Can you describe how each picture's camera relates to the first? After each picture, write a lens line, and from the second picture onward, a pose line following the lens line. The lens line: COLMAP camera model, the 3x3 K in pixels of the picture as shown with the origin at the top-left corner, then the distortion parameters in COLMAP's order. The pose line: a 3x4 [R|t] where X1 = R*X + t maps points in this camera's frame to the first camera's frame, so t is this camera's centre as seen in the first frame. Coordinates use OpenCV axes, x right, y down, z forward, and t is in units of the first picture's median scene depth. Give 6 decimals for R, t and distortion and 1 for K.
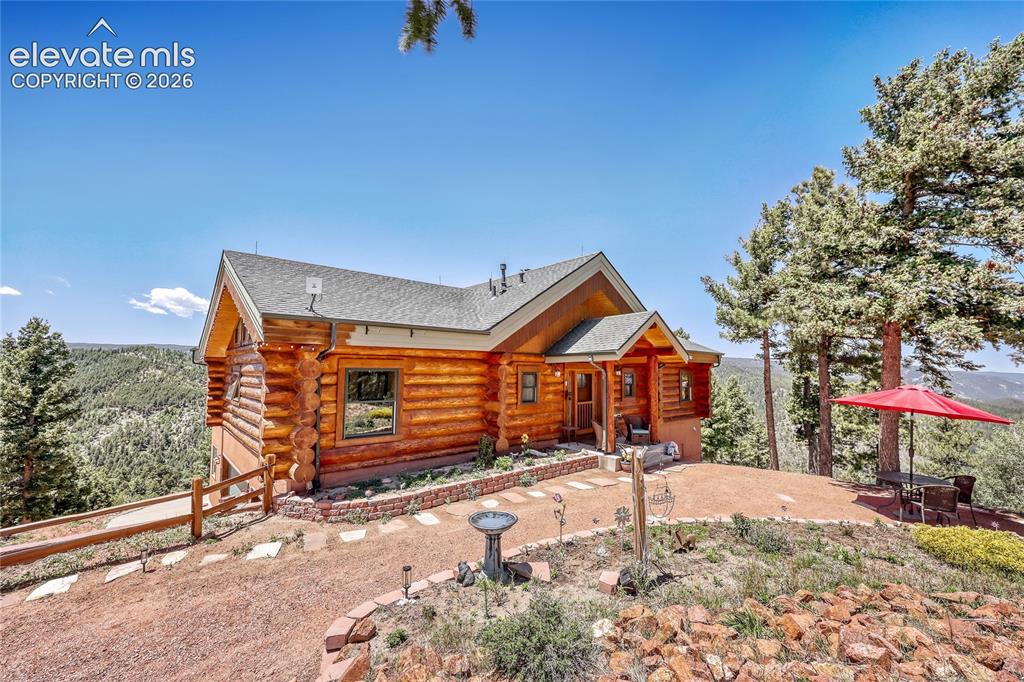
lens RADIAL K [[409.7, 0, 512.0], [0, 409.7, 341.0], [0, 0, 1]] dist [0.000122, -0.000148]
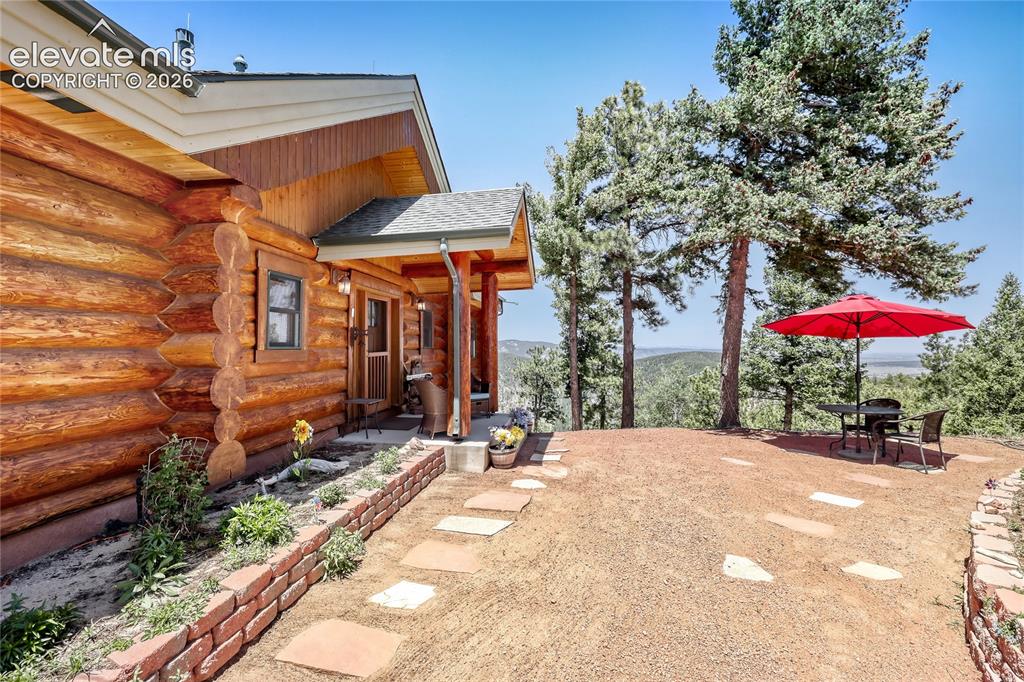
lens RADIAL K [[438.7, 0, 515.2], [0, 438.7, 335.5], [0, 0, 1]] dist [-0.000471, -0.000079]
pose [[0.750874, 0.003694, 0.660436, -0.082239], [-0.032699, 0.998966, 0.031589, 0.128864], [-0.659636, -0.045315, 0.750218, 0.567031]]
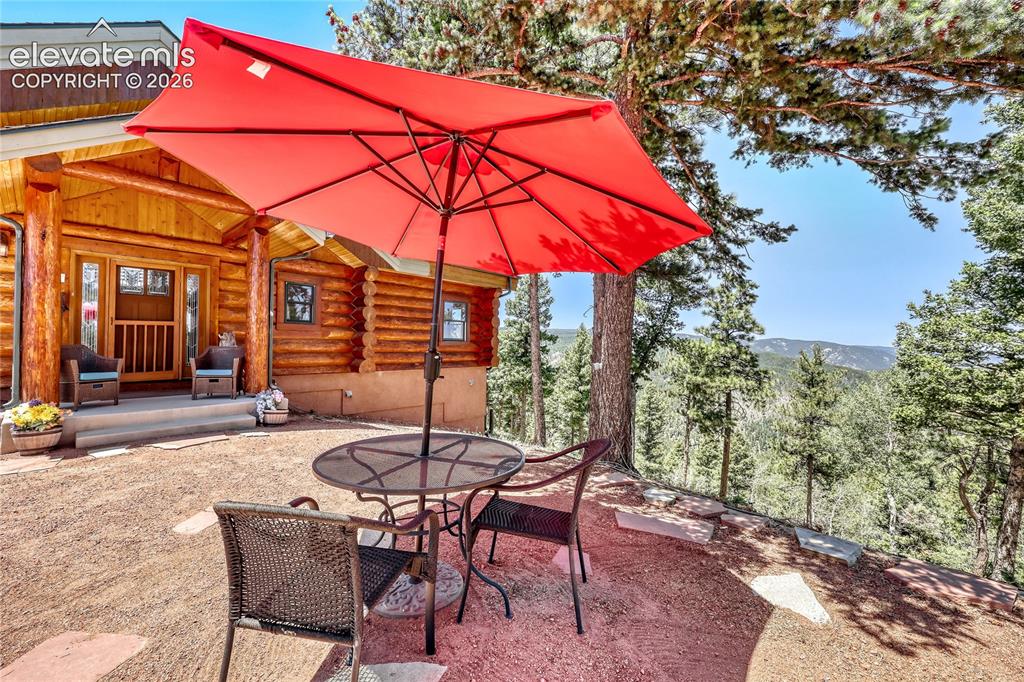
lens RADIAL K [[409.7, 0, 512.0], [0, 409.7, 341.0], [0, 0, 1]] dist [0.000122, -0.000148]
pose [[0.991188, 0.001506, 0.132453, 0.717263], [-0.009774, 0.998041, 0.061794, 0.171321], [-0.132100, -0.062544, 0.989261, 0.517275]]
